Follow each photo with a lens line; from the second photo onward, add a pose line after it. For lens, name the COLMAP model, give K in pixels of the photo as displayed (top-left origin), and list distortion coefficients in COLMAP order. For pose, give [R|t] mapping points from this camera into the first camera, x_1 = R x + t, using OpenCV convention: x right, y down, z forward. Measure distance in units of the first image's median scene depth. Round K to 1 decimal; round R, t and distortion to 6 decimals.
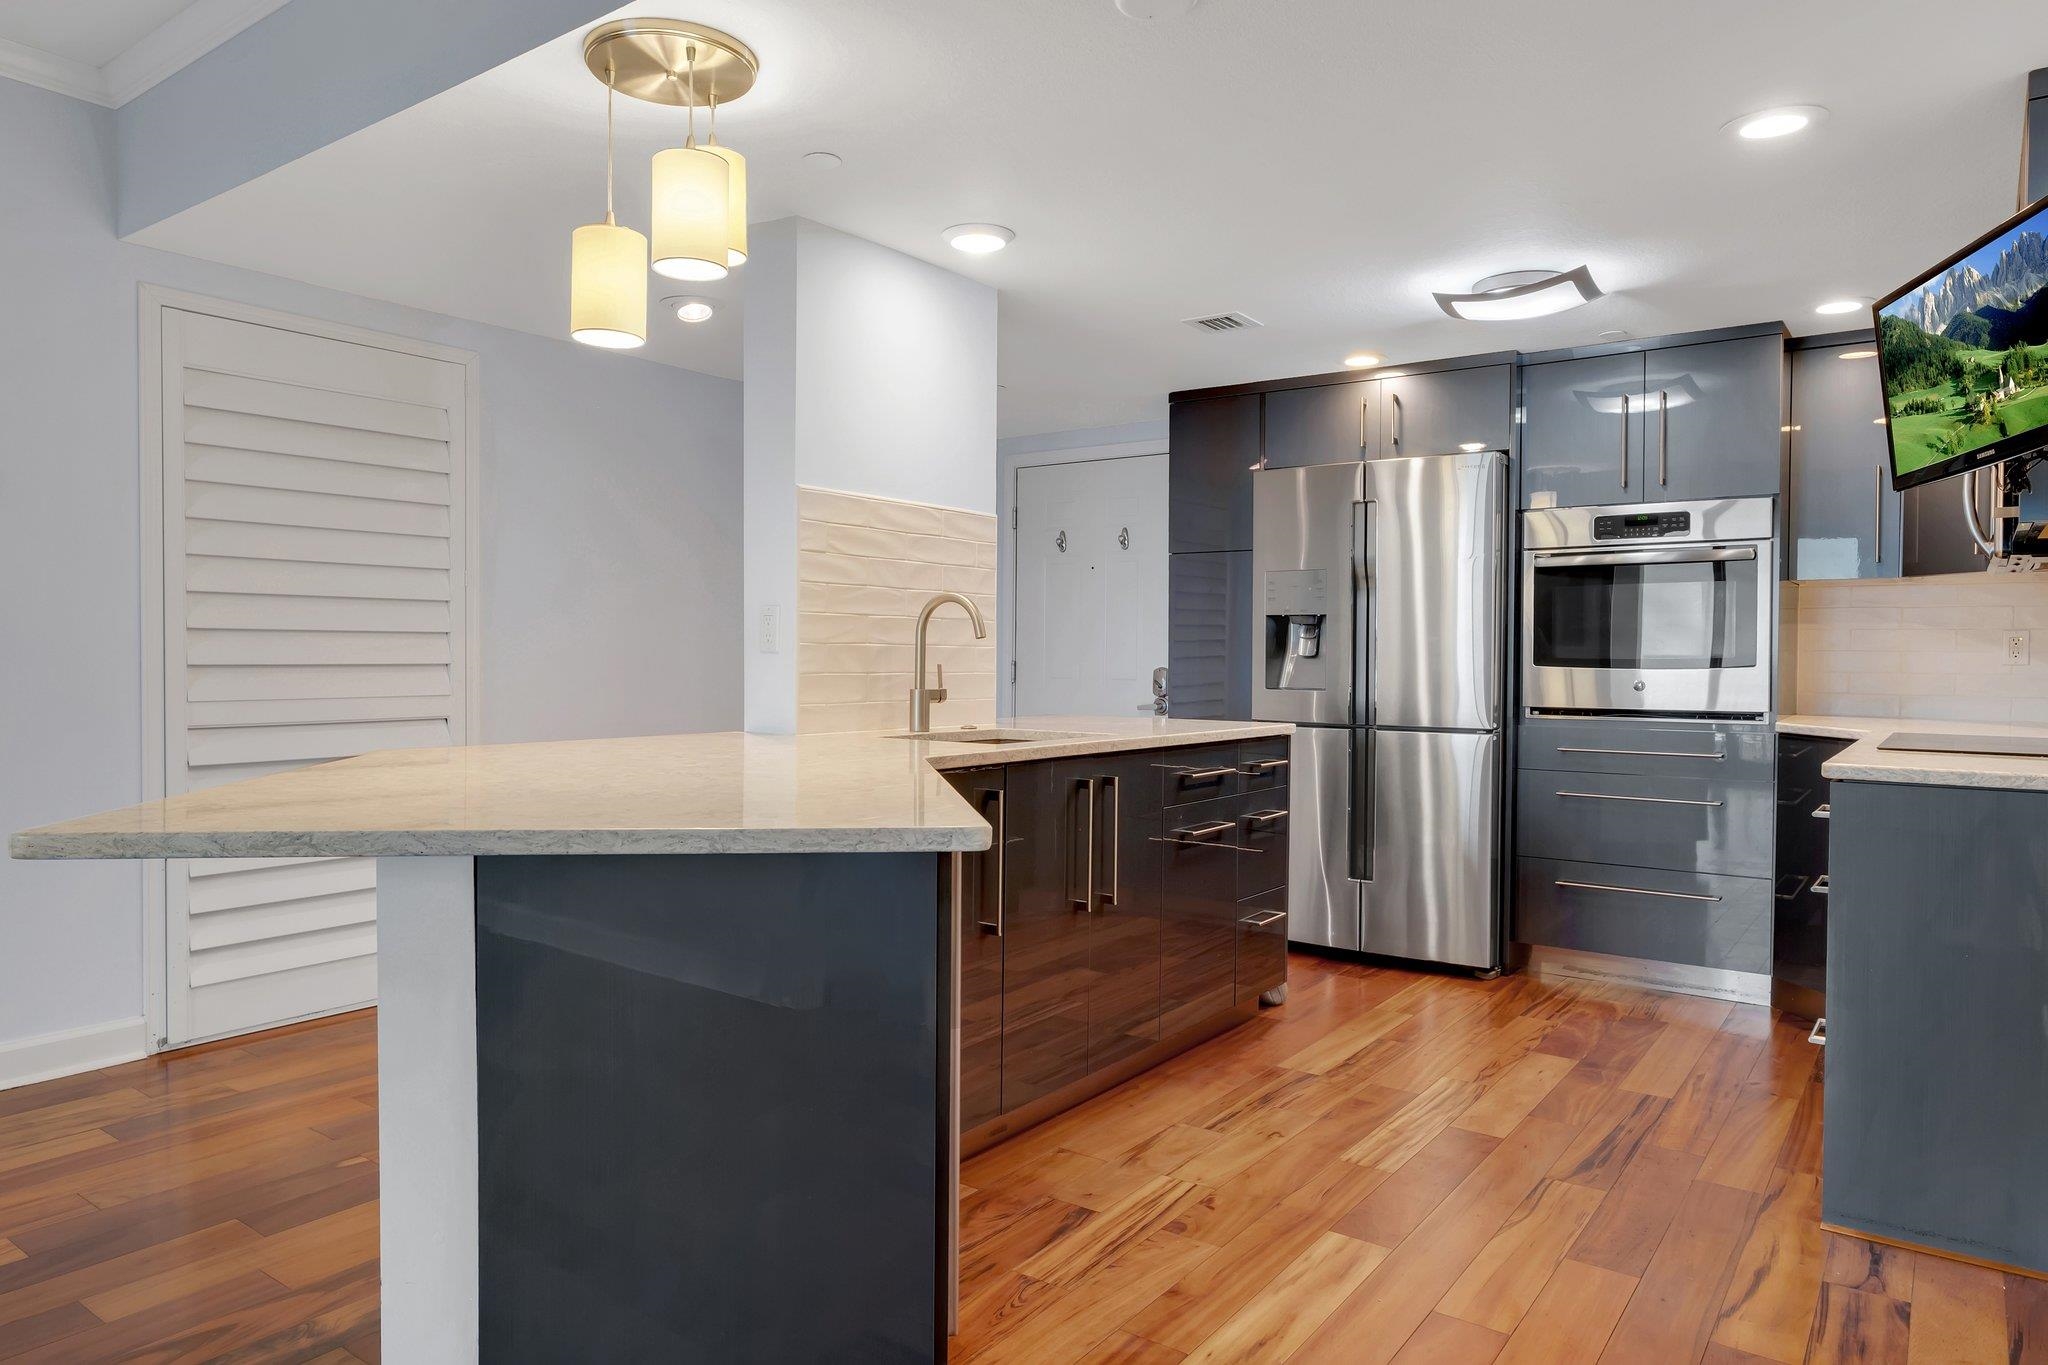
lens RADIAL K [[1308.0, 0, 1024.0], [0, 1308.0, 682.5], [0, 0, 1]] dist [-0.002058, -0.000150]
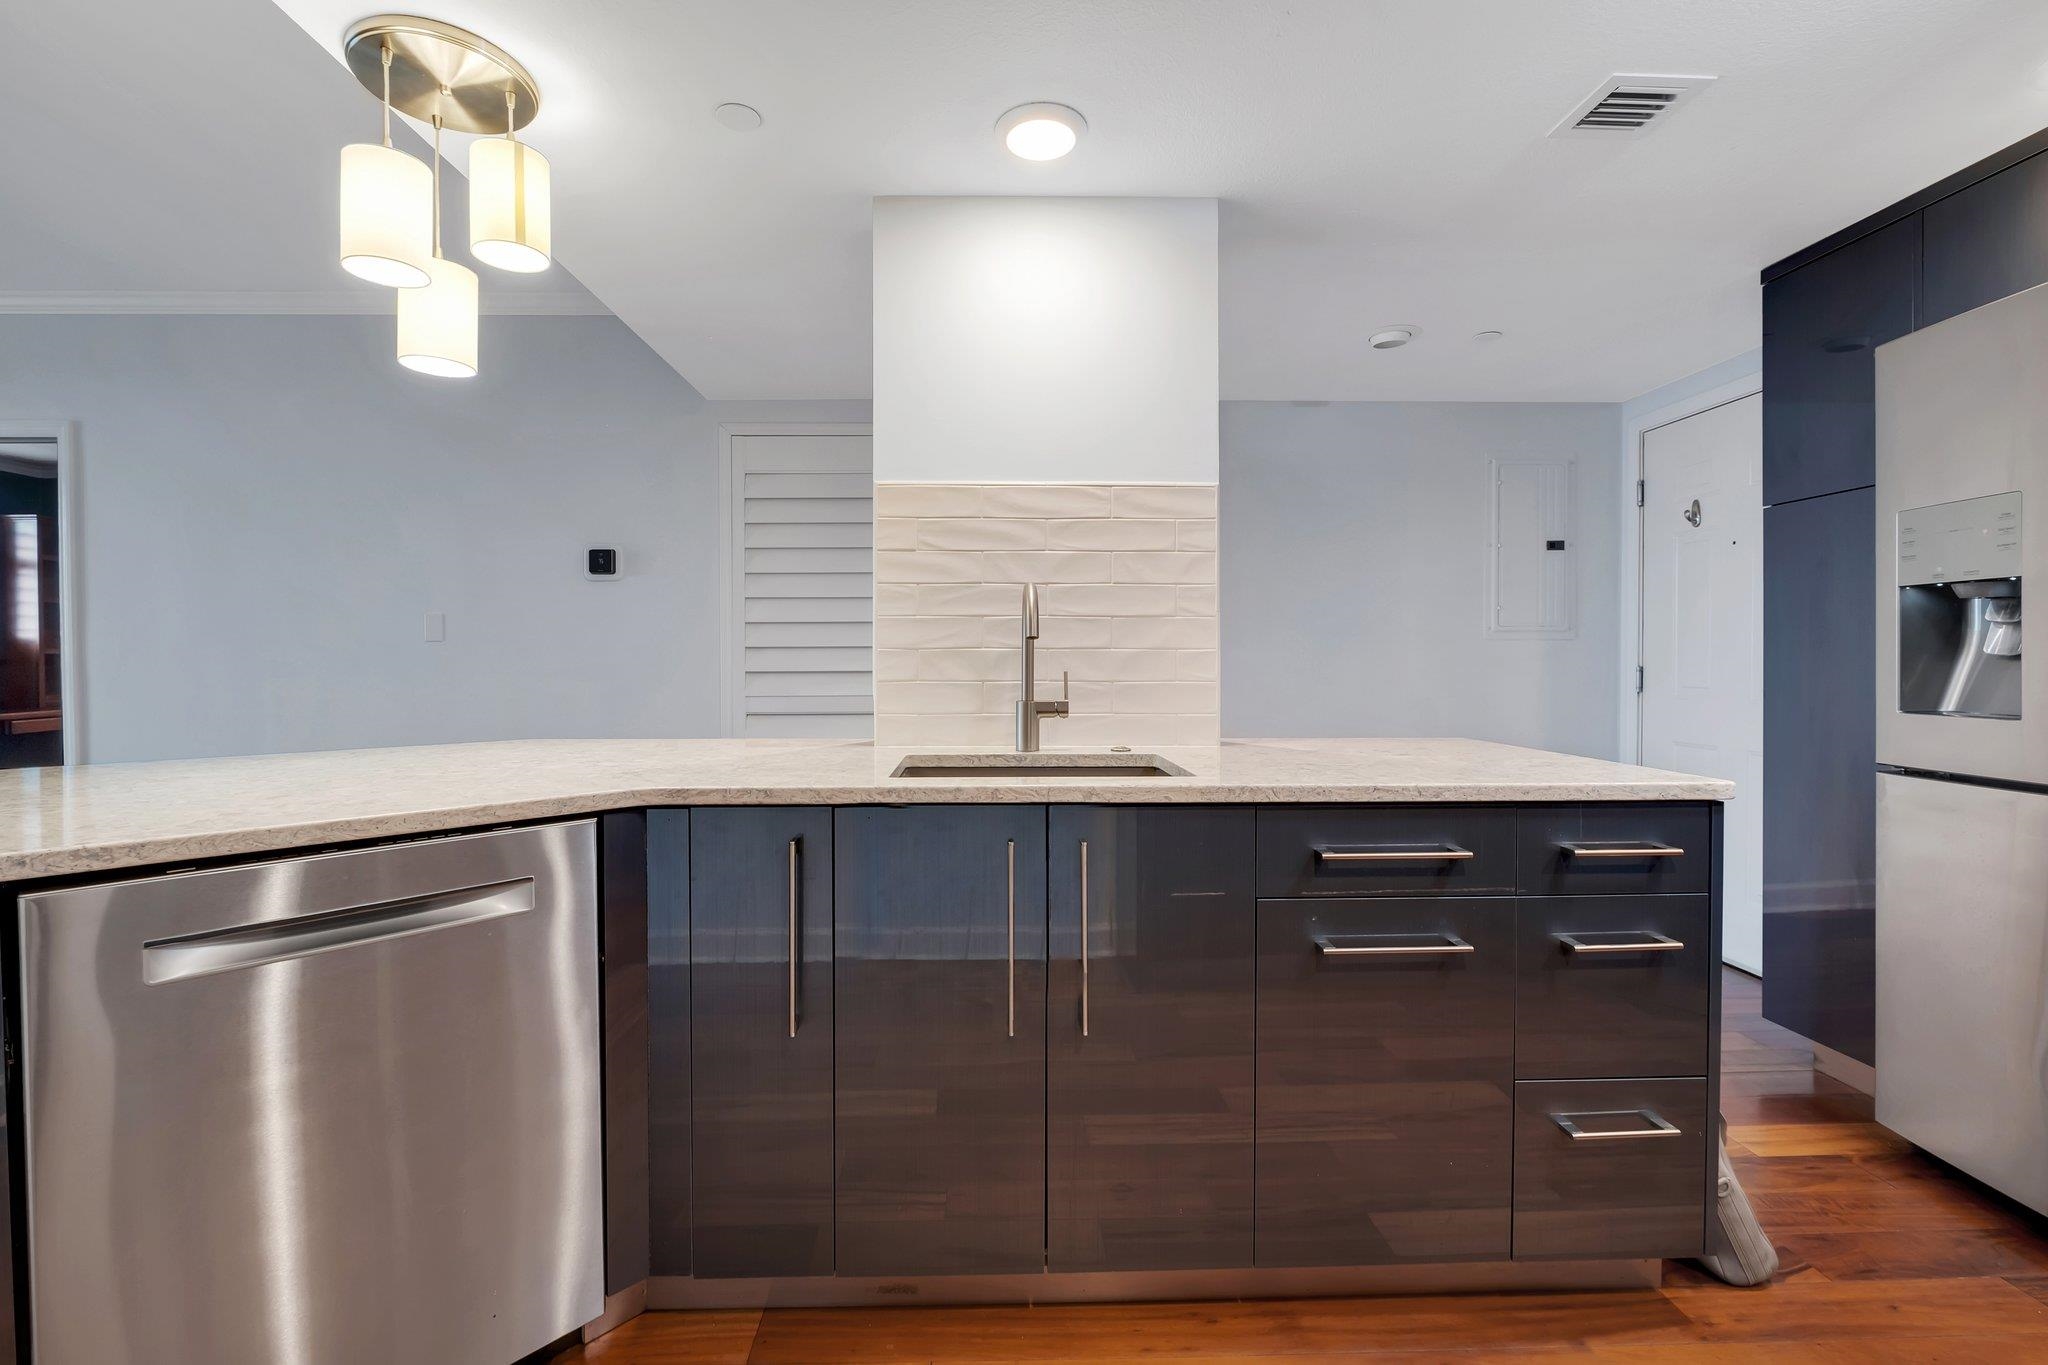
lens RADIAL K [[900.9, 0, 1014.0], [0, 900.9, 669.7], [0, 0, 1]] dist [-0.003948, -0.000243]
pose [[0.612663, -0.001345, -0.790343, 0.335314], [-0.009717, 0.999910, -0.009235, -0.008470], [0.790285, 0.013338, 0.612595, 0.568096]]
